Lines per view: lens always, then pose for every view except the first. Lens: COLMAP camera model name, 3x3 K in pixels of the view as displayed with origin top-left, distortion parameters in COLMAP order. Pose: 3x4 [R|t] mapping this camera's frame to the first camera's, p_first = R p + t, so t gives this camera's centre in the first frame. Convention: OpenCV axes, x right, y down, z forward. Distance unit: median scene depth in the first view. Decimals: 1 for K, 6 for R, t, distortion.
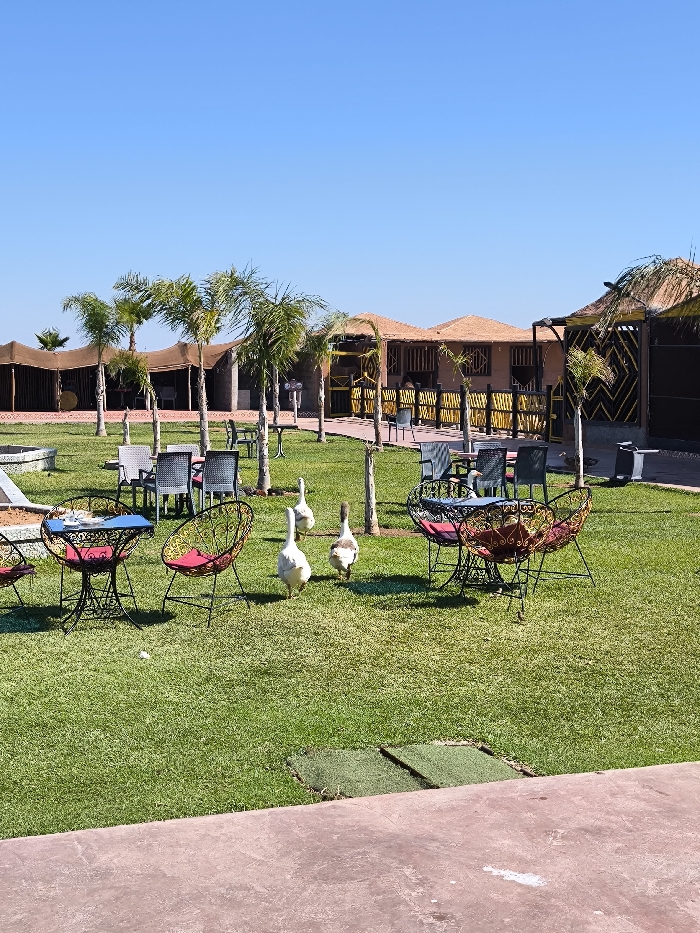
lens RADIAL K [[1464.8, 0, 350.0], [0, 1464.8, 466.5], [0, 0, 1]] dist [0.084018, -0.056892]
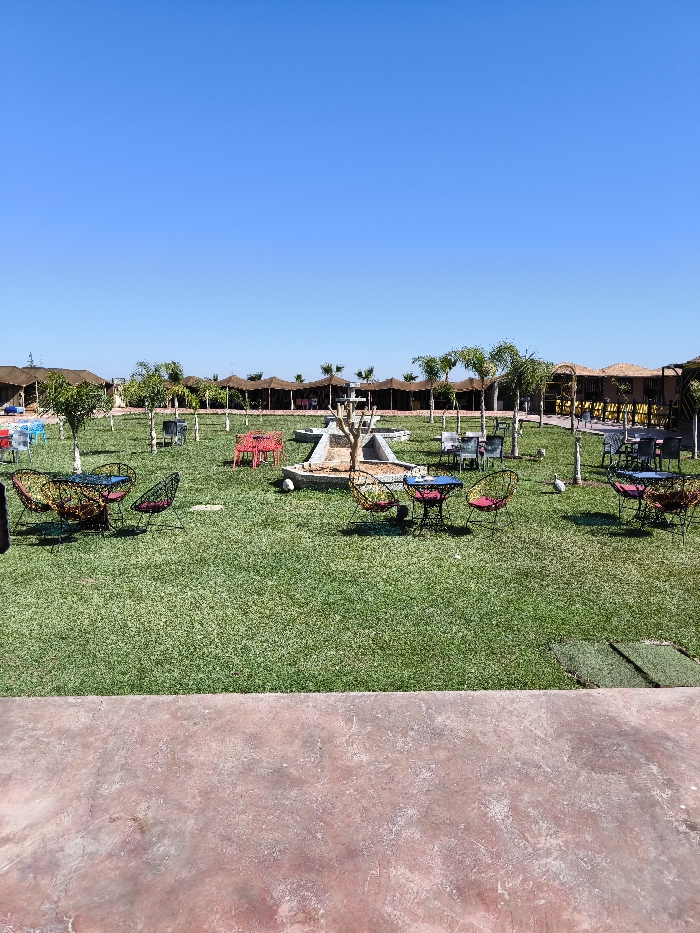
lens RADIAL K [[654.7, 0, 350.0], [0, 654.7, 466.5], [0, 0, 1]] dist [0.025385, -0.000803]
pose [[0.958622, 0.032968, -0.282767, -0.023529], [-0.017847, 0.998278, 0.055885, -0.015132], [0.284122, -0.048526, 0.957559, 0.107075]]
